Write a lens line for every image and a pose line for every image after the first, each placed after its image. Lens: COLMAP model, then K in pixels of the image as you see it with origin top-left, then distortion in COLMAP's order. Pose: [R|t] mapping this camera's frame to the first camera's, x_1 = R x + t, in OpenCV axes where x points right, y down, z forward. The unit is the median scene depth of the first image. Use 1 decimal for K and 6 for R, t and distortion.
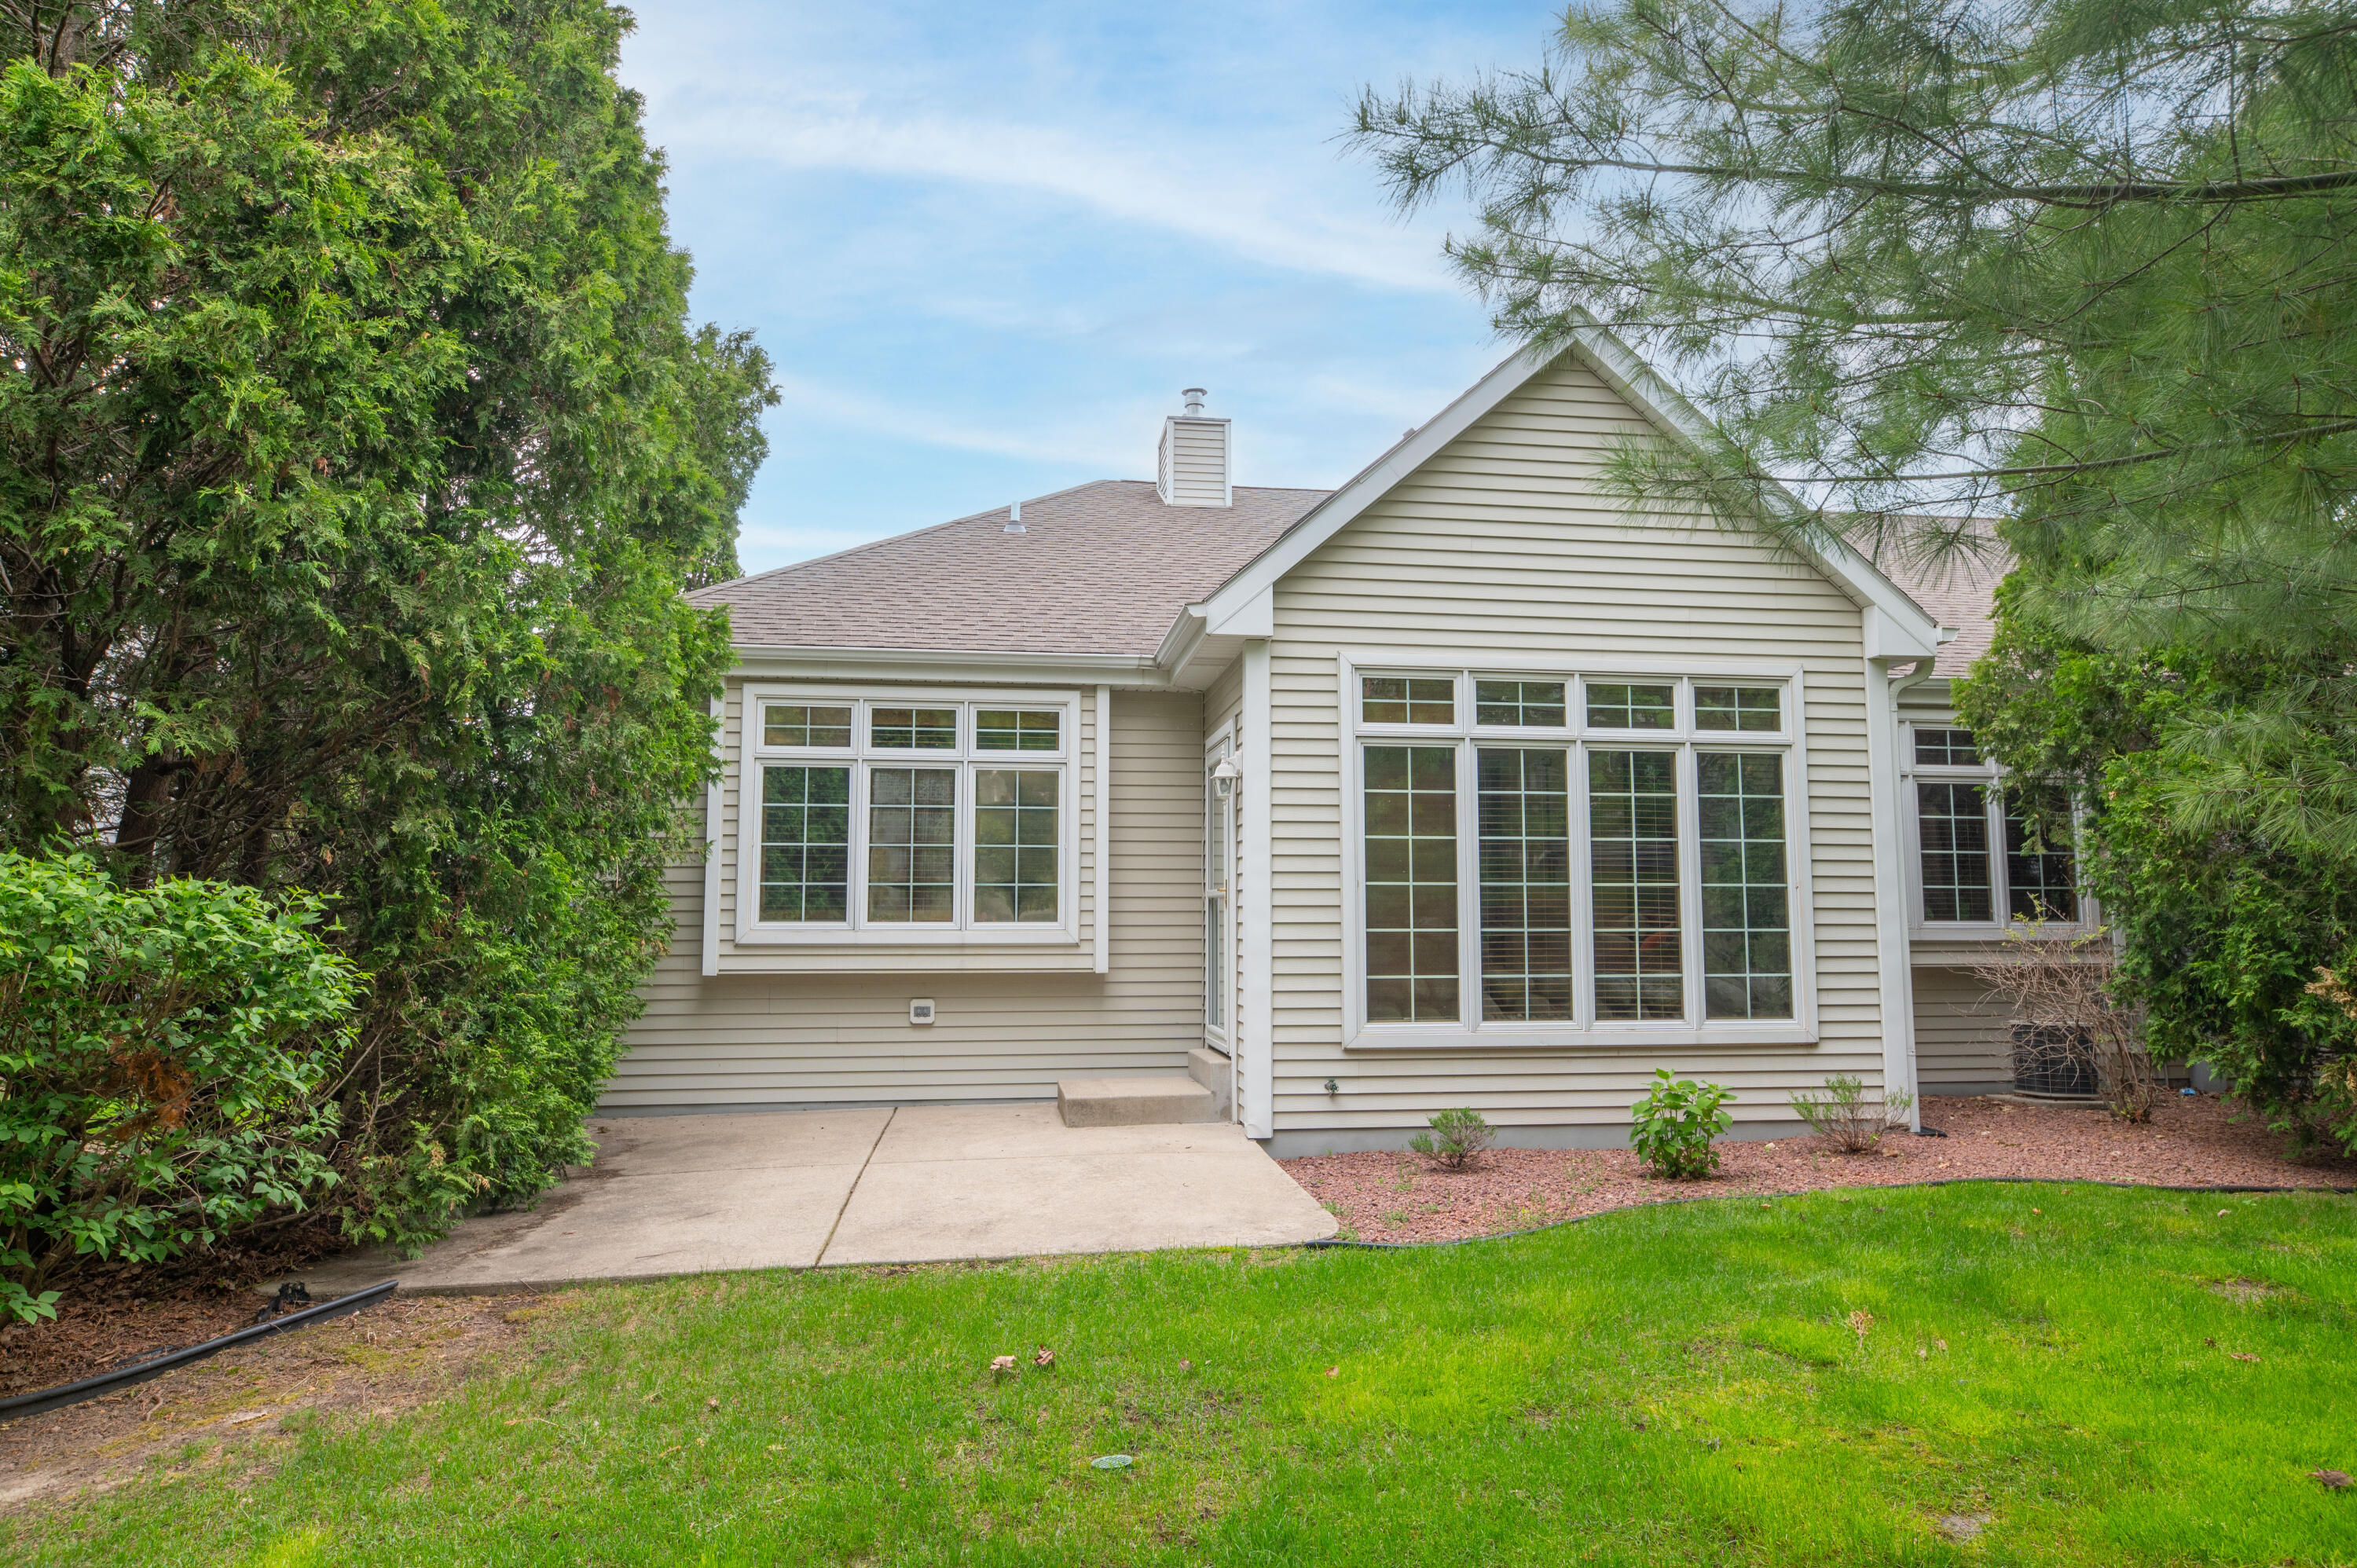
lens RADIAL K [[1346.1, 0, 1178.5], [0, 1346.1, 784.0], [0, 0, 1]] dist [0.000730, -0.000251]
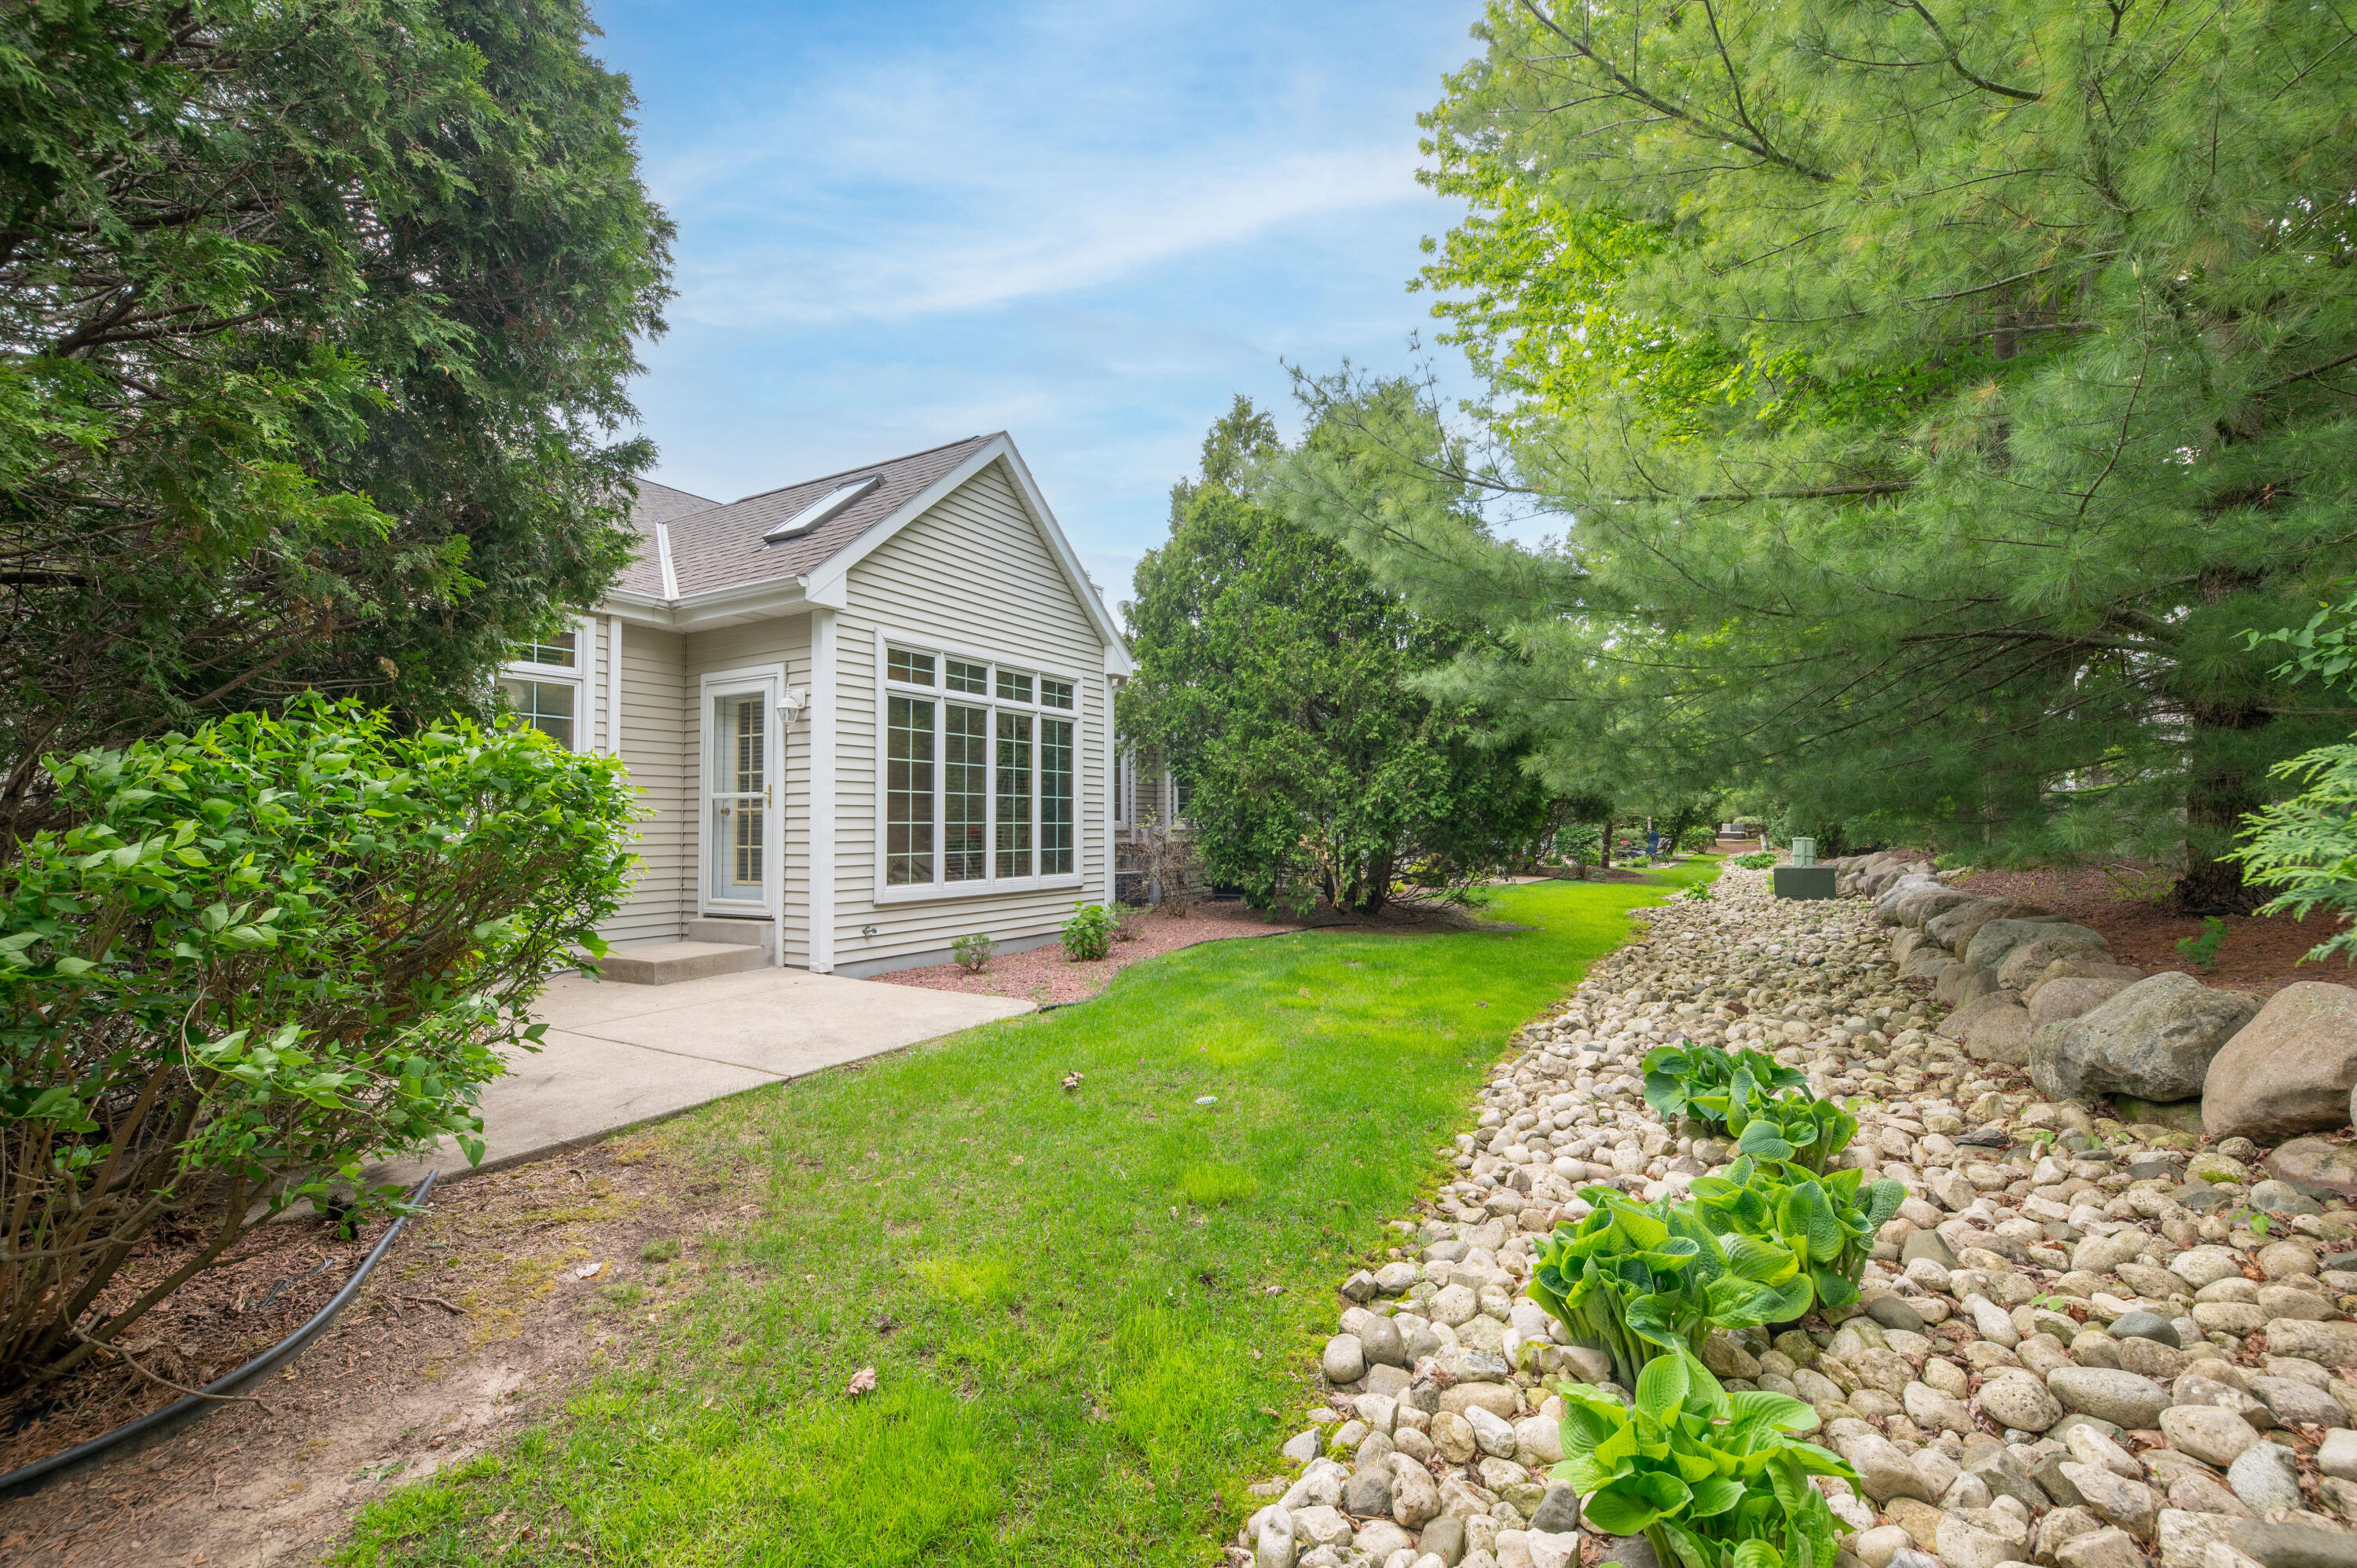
lens RADIAL K [[972.4, 0, 1179.7], [0, 972.4, 795.2], [0, 0, 1]] dist [-0.000982, -0.000112]
pose [[0.637602, 0.021963, 0.770053, -0.460274], [-0.078554, 0.996237, 0.036628, 0.014901], [-0.766351, -0.083845, 0.636928, 0.085956]]
